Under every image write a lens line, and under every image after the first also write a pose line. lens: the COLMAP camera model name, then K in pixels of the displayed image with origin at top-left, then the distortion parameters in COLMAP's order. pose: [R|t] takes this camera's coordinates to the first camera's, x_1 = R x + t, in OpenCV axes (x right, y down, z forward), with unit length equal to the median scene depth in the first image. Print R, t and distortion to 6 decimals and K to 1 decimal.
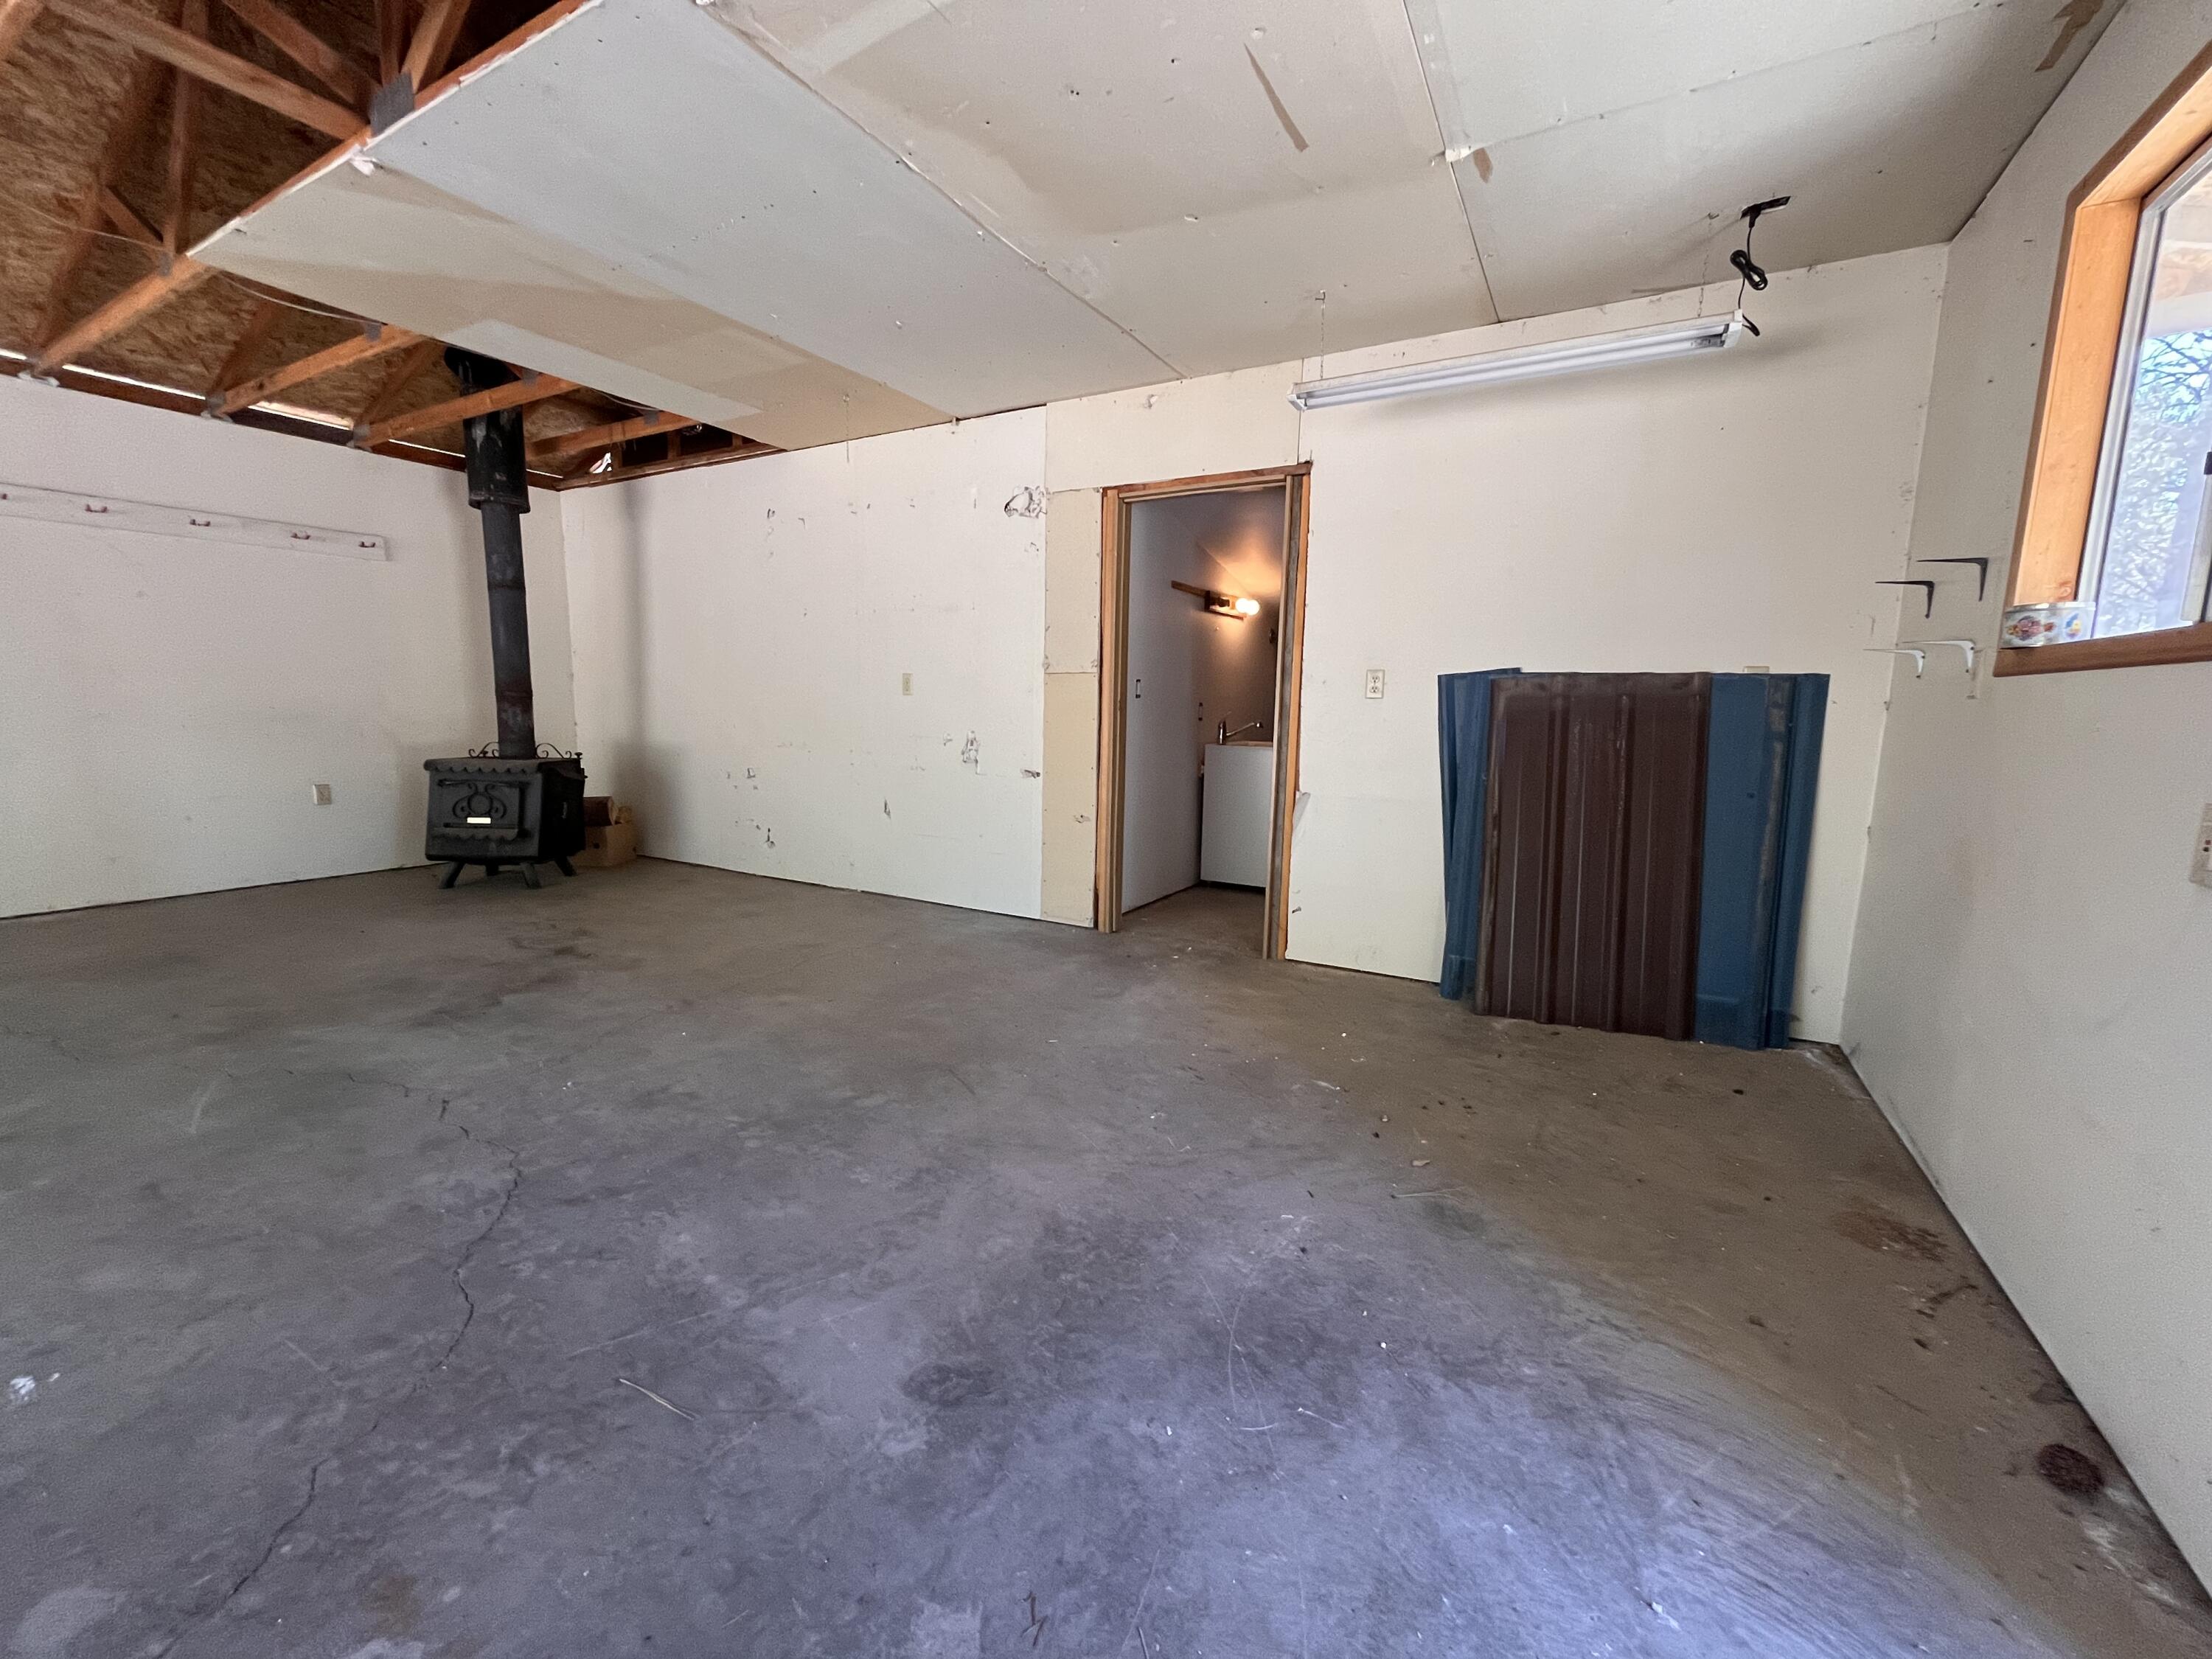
lens RADIAL K [[893.1, 0, 1106.0], [0, 893.1, 829.5], [0, 0, 1]] dist [-0.000129, -0.000510]
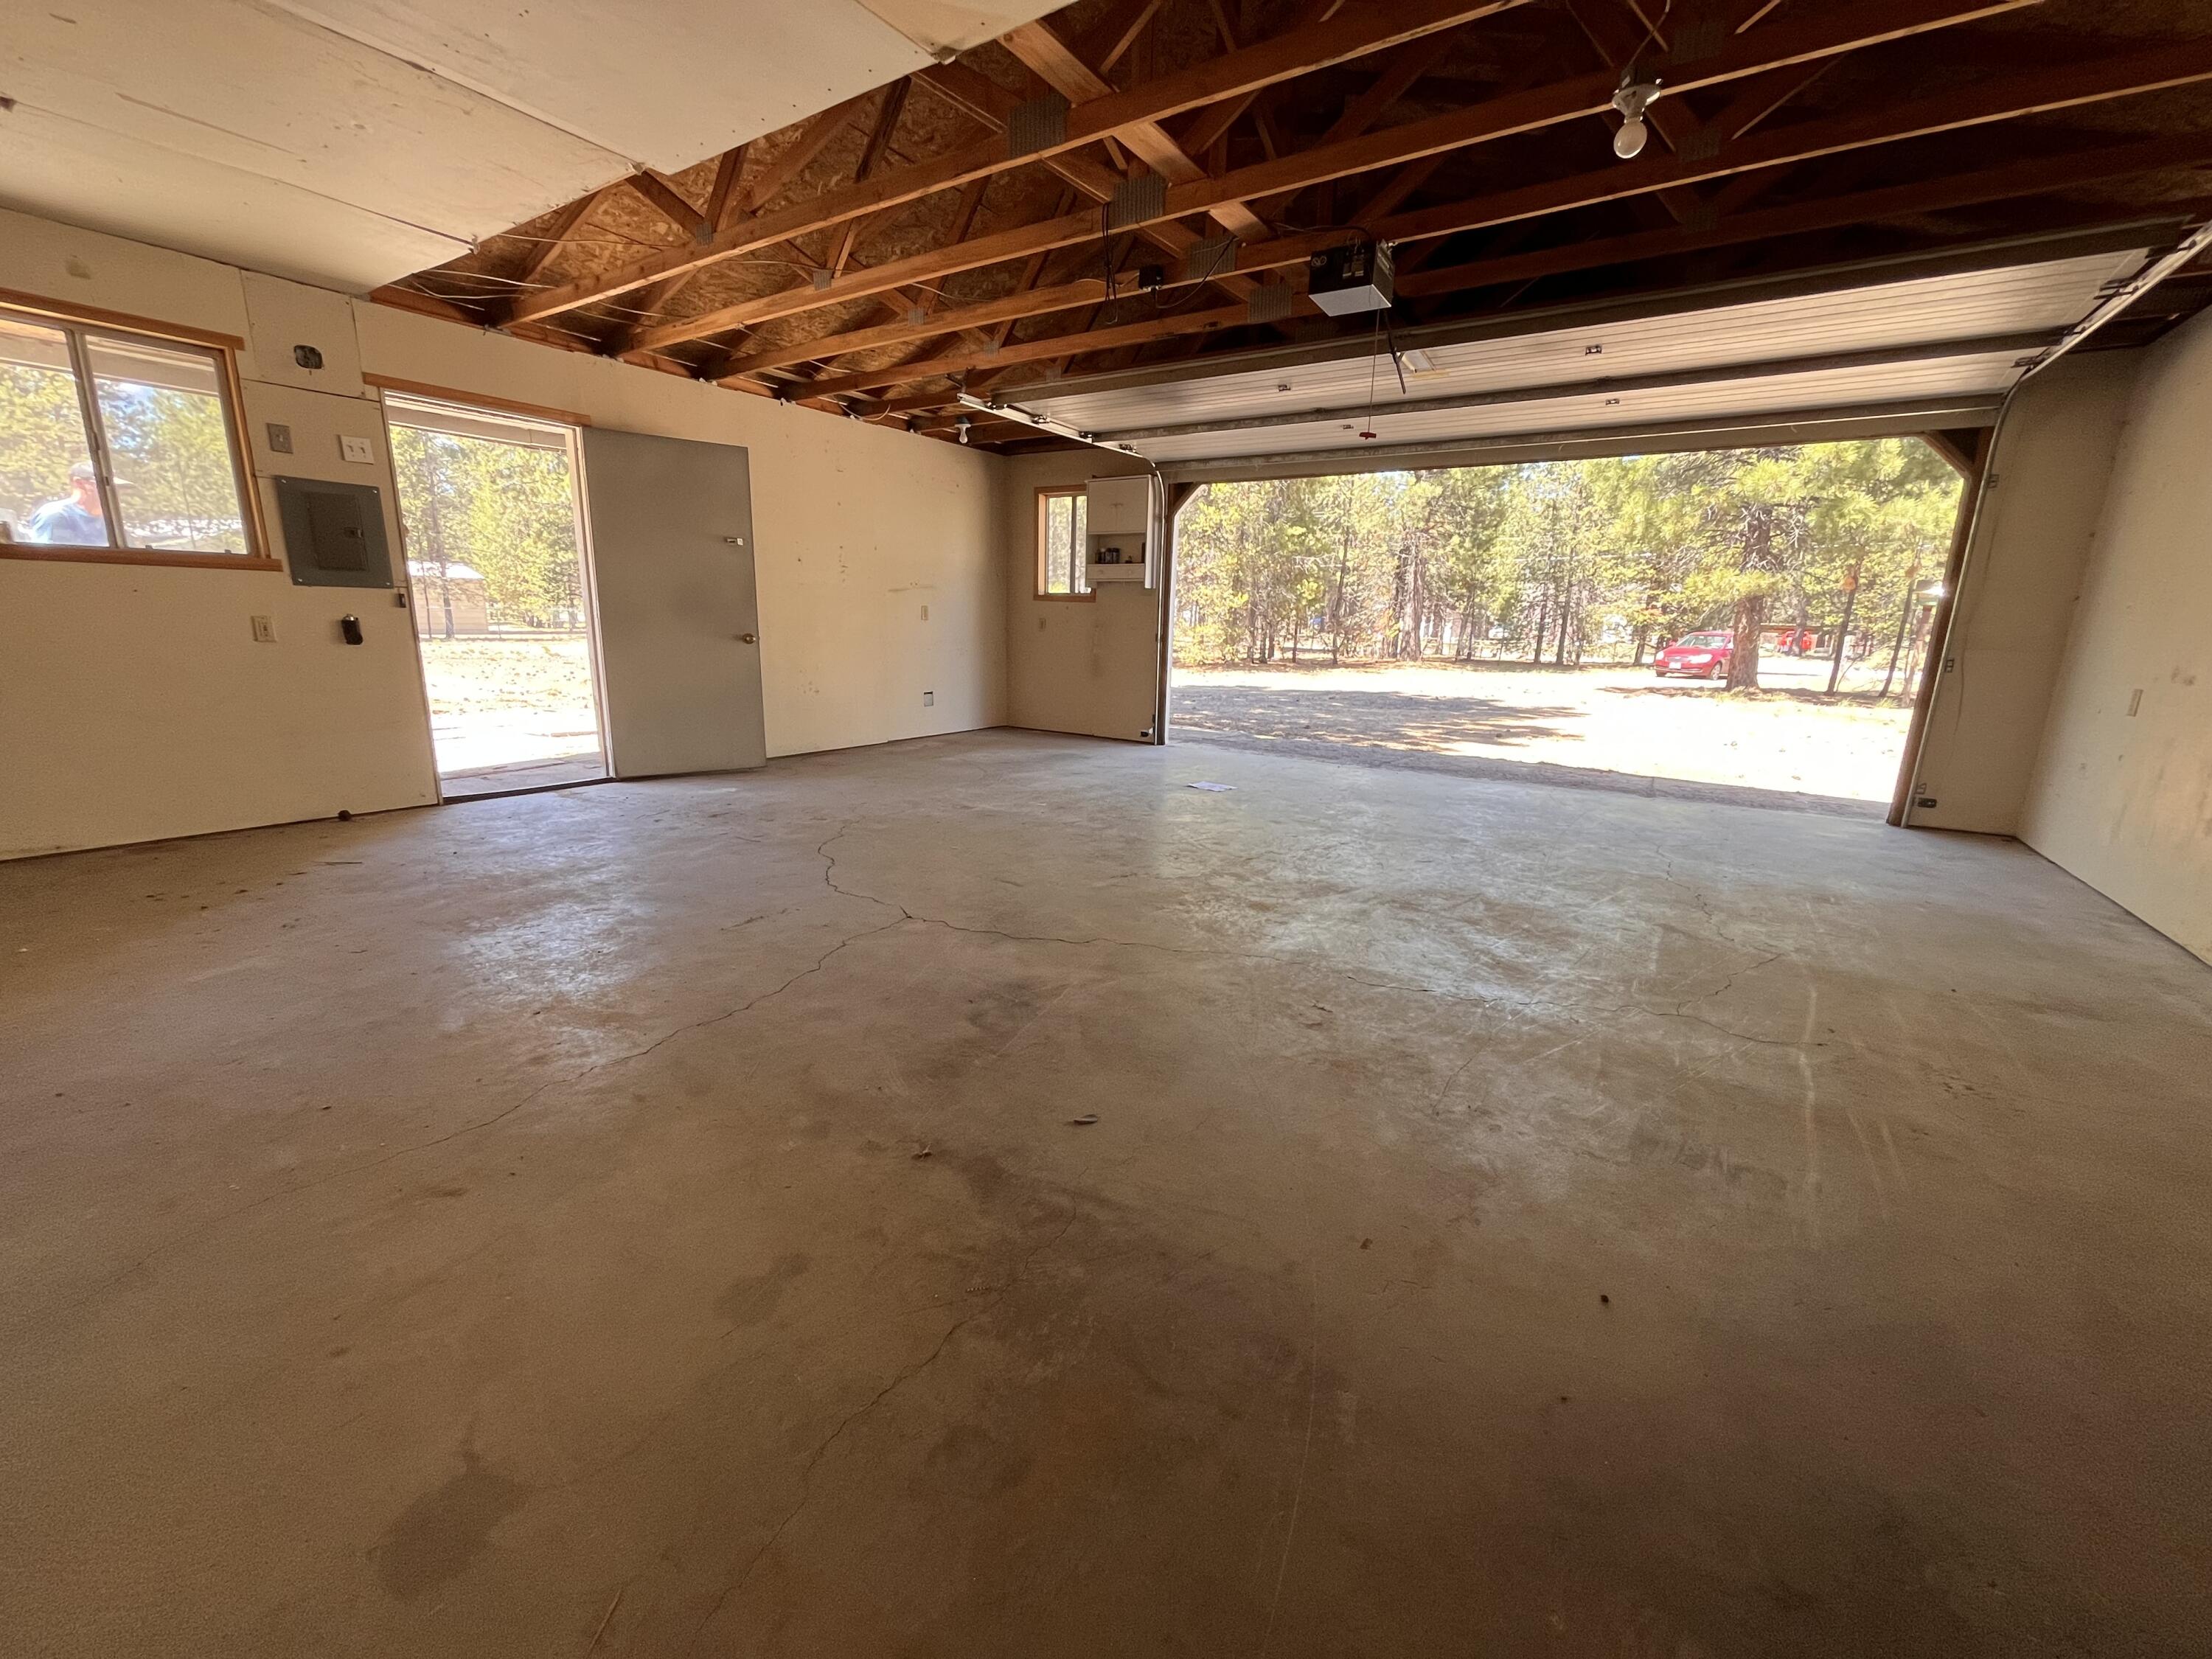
lens RADIAL K [[893.1, 0, 1106.0], [0, 893.1, 829.5], [0, 0, 1]] dist [-0.000129, -0.000510]
pose [[-0.997291, -0.053843, 0.050118, -0.782072], [-0.032307, 0.932714, 0.359168, -0.218903], [-0.066085, 0.356576, -0.931926, 1.557706]]
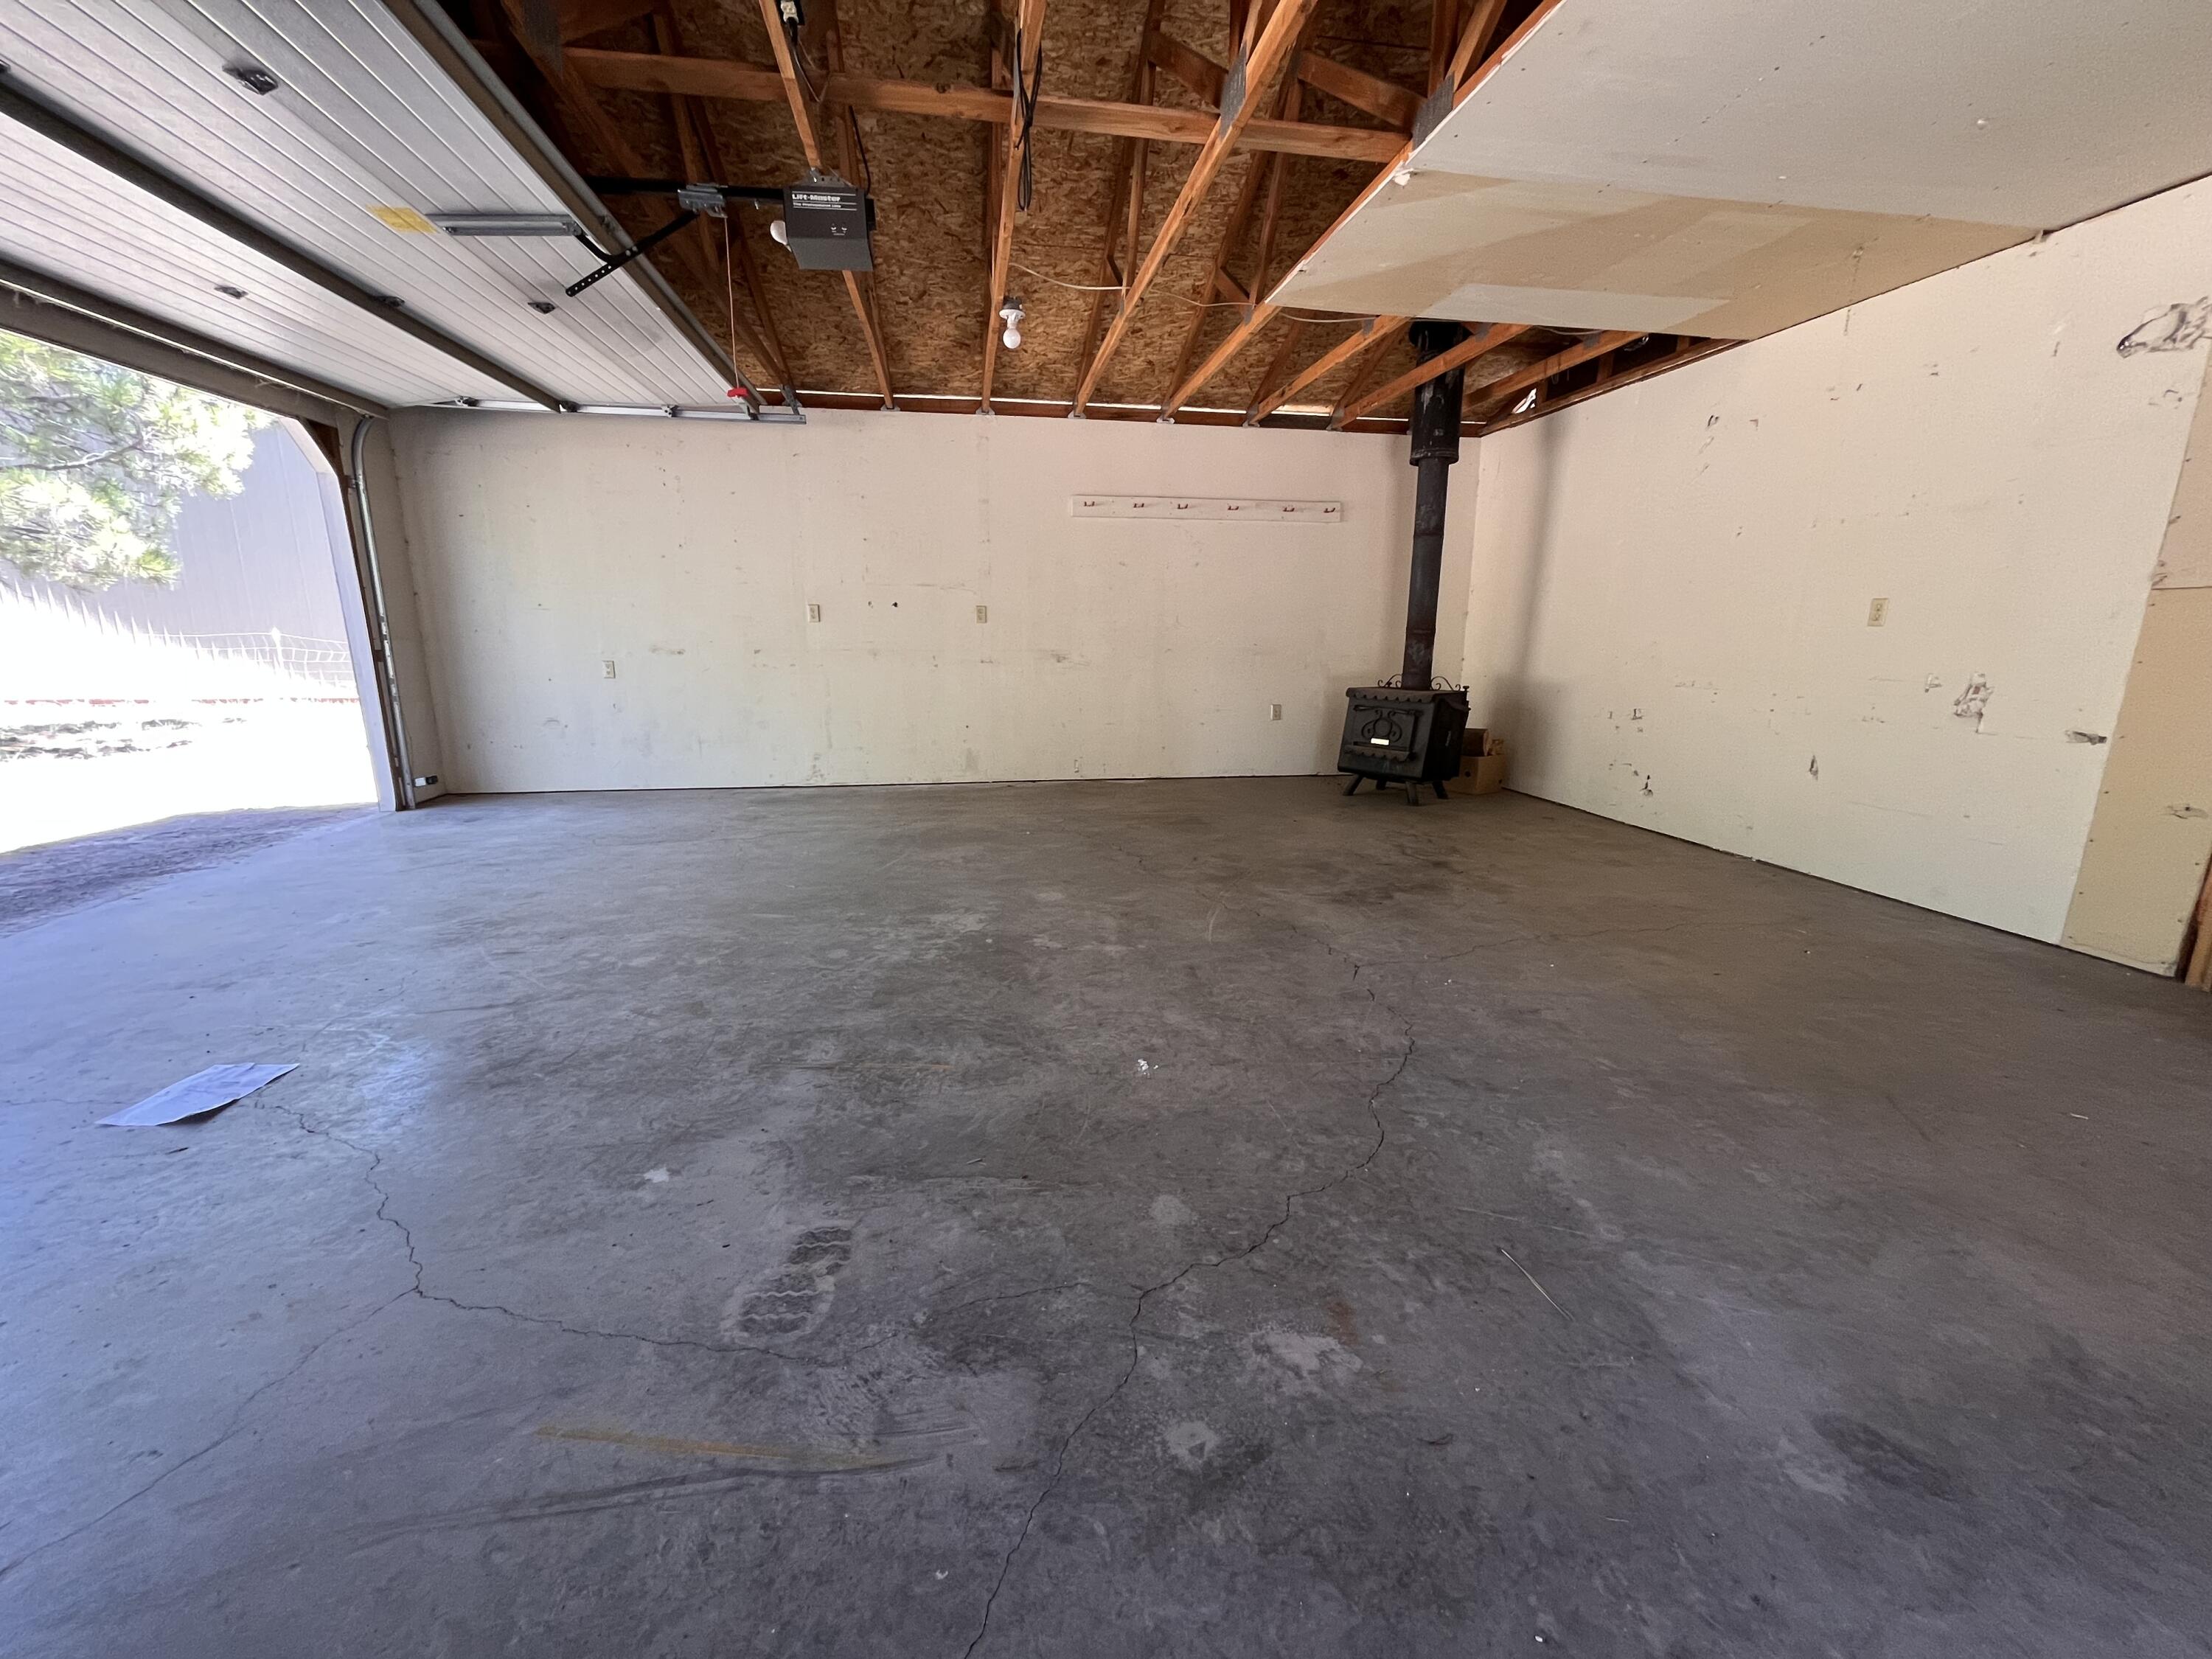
lens RADIAL K [[893.1, 0, 1106.0], [0, 893.1, 829.5], [0, 0, 1]] dist [-0.000129, -0.000510]
pose [[0.632968, 0.154662, -0.758572, -0.037265], [-0.102202, 0.987959, 0.116151, 0.007322], [0.767402, 0.004008, 0.641153, -0.039903]]
